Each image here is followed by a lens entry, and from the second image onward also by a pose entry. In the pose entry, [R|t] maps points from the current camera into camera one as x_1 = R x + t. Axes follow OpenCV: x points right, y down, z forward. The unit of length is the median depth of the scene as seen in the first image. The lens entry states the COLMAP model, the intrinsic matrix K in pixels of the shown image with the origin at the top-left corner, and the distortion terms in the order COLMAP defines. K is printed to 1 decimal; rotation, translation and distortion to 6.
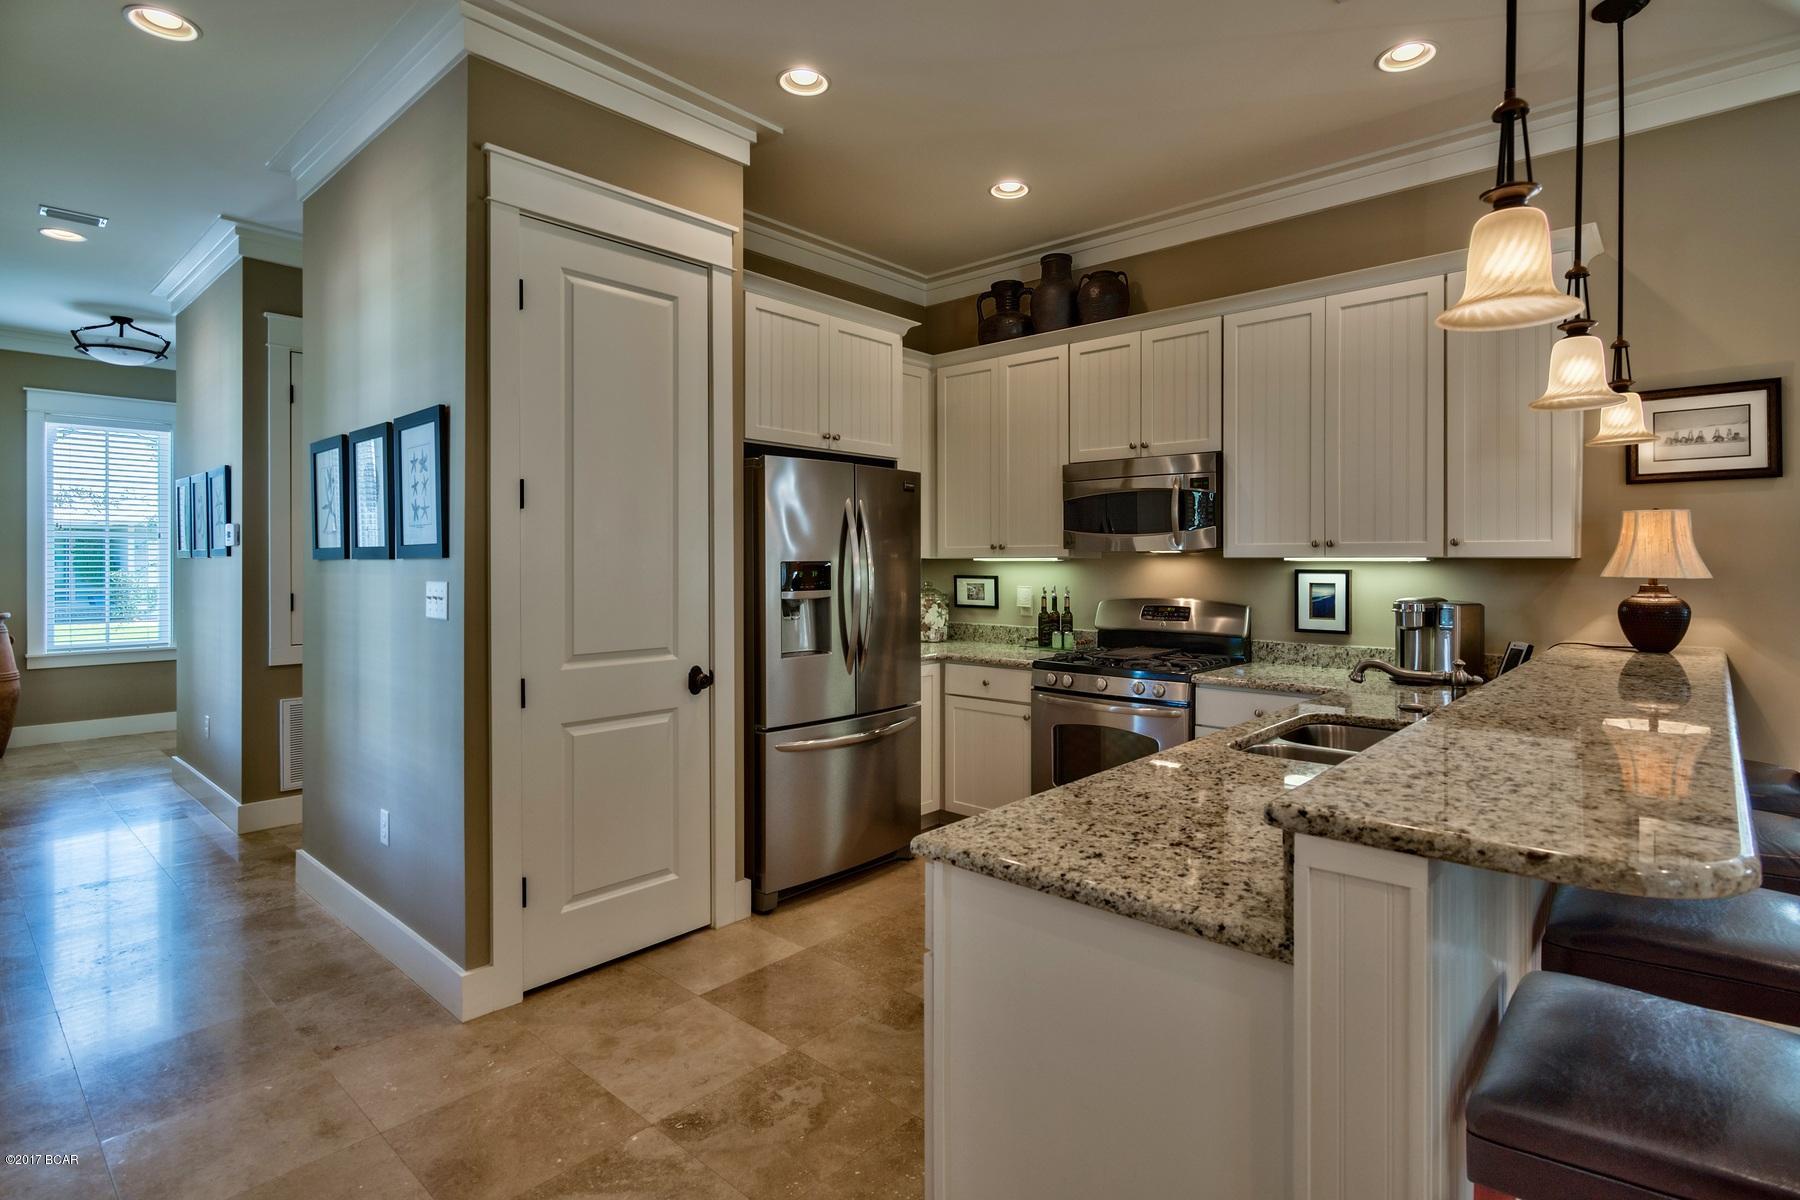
lens RADIAL K [[894.7, 0, 906.1], [0, 894.7, 555.3], [0, 0, 1]] dist [-0.000951, -0.001079]
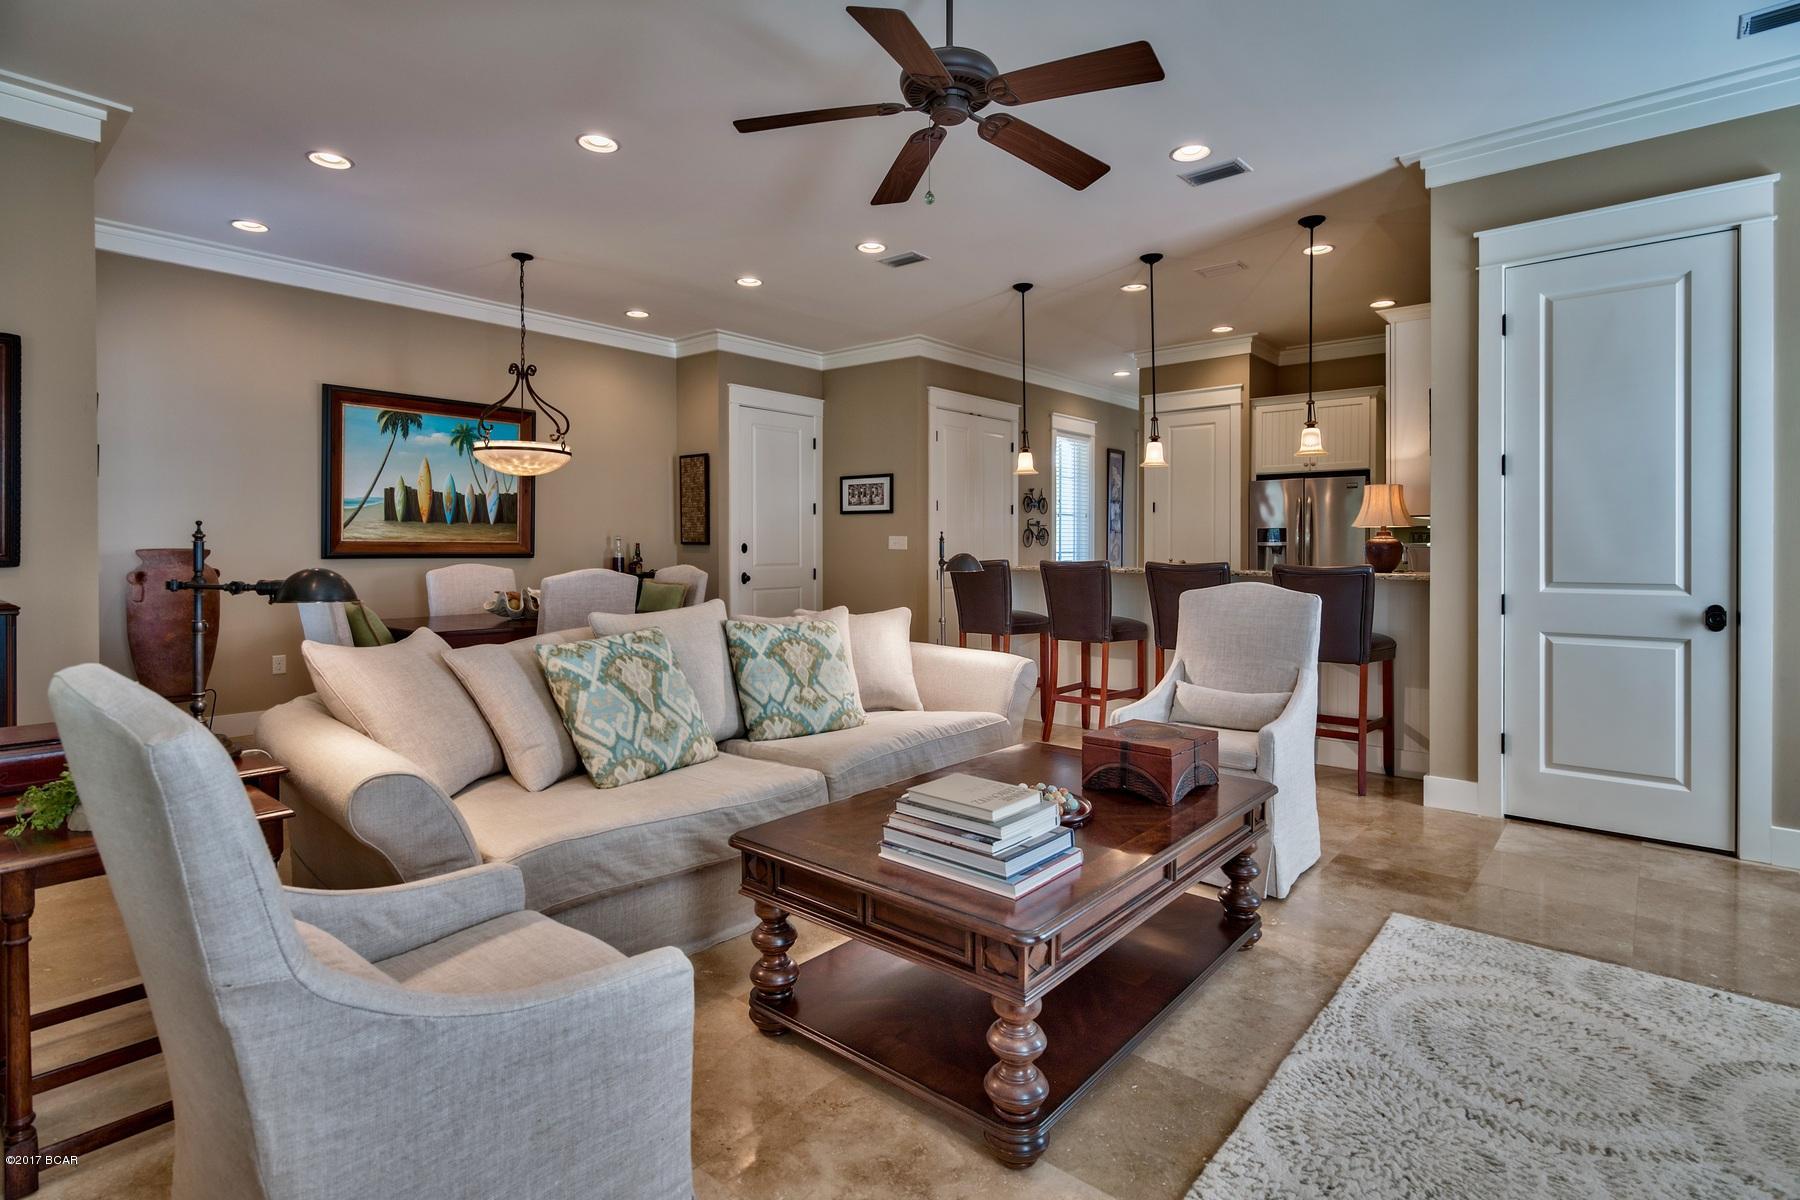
lens RADIAL K [[894.7, 0, 906.1], [0, 894.7, 555.3], [0, 0, 1]] dist [-0.000951, -0.001079]
pose [[0.029702, 0.009153, -0.999517, 1.875087], [0.003314, 0.999952, 0.009256, 0.045664], [0.999553, -0.003587, 0.029670, 0.060429]]
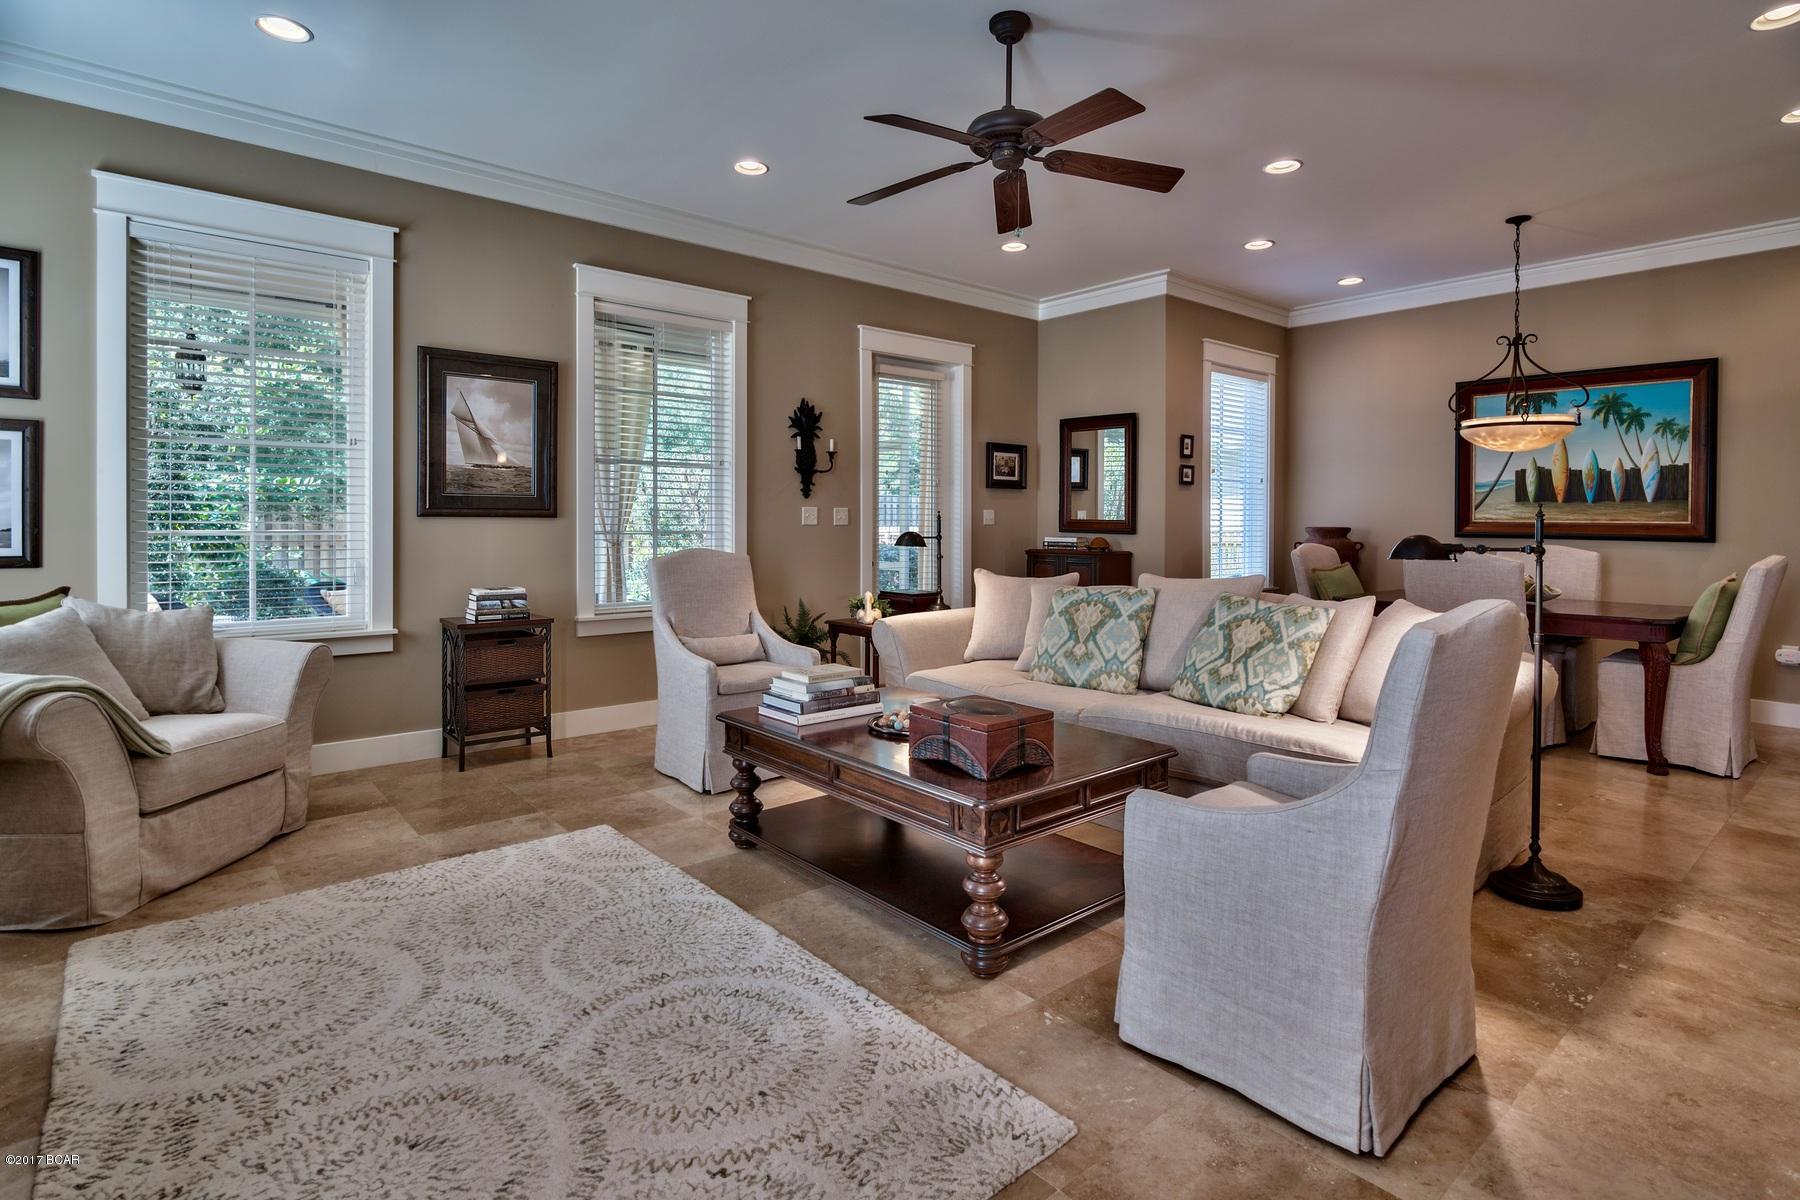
lens RADIAL K [[913.4, 0, 902.2], [0, 913.4, 529.3], [0, 0, 1]] dist [-0.002640, -0.001237]
pose [[-0.990602, -0.010249, 0.136390, 1.131206], [-0.009800, 0.999944, 0.003963, 0.050258], [-0.136423, 0.002589, -0.990647, 1.007970]]
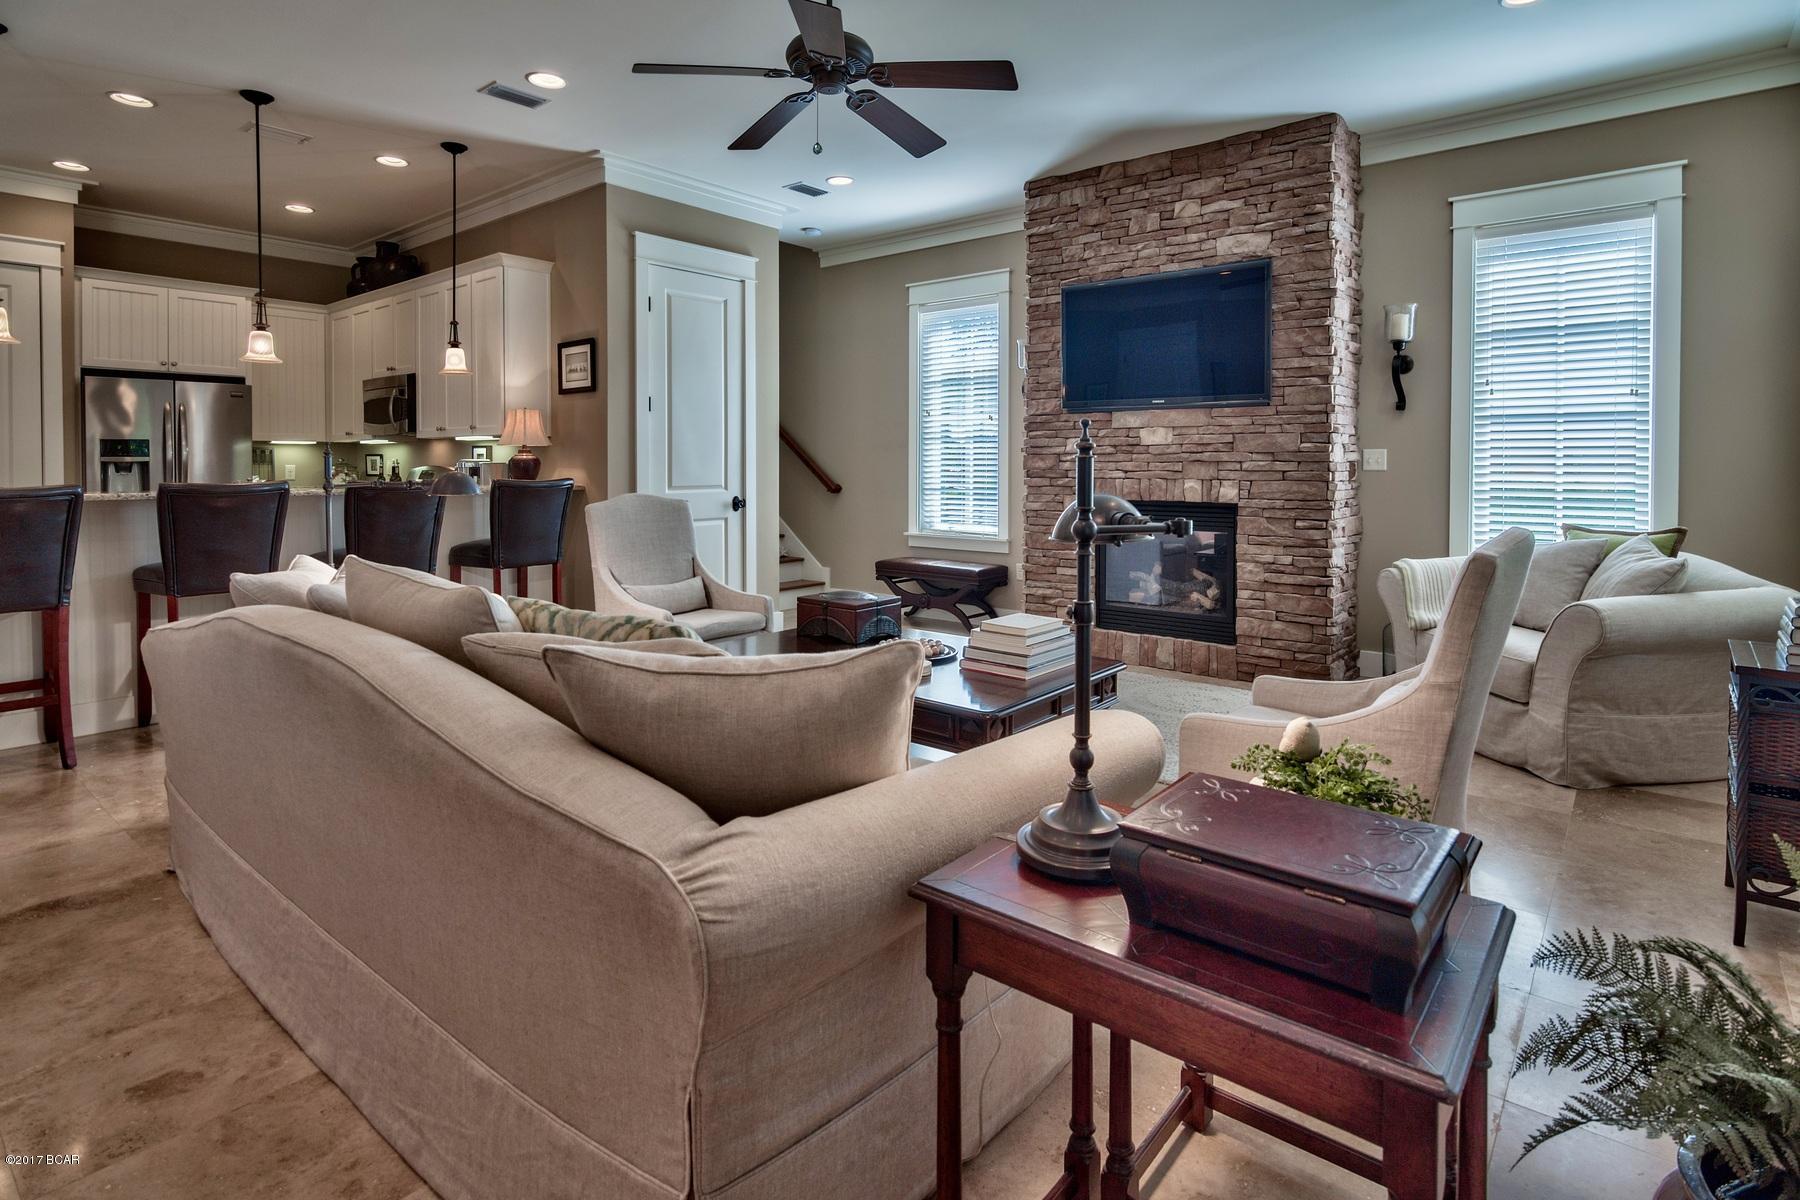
lens RADIAL K [[901.8, 0, 900.9], [0, 901.8, 475.3], [0, 0, 1]] dist [-0.002090, -0.000808]
pose [[0.998665, -0.001883, 0.051626, 1.178081], [0.001005, 0.999854, 0.017036, 0.044343], [-0.051651, -0.016962, 0.998521, -0.716606]]
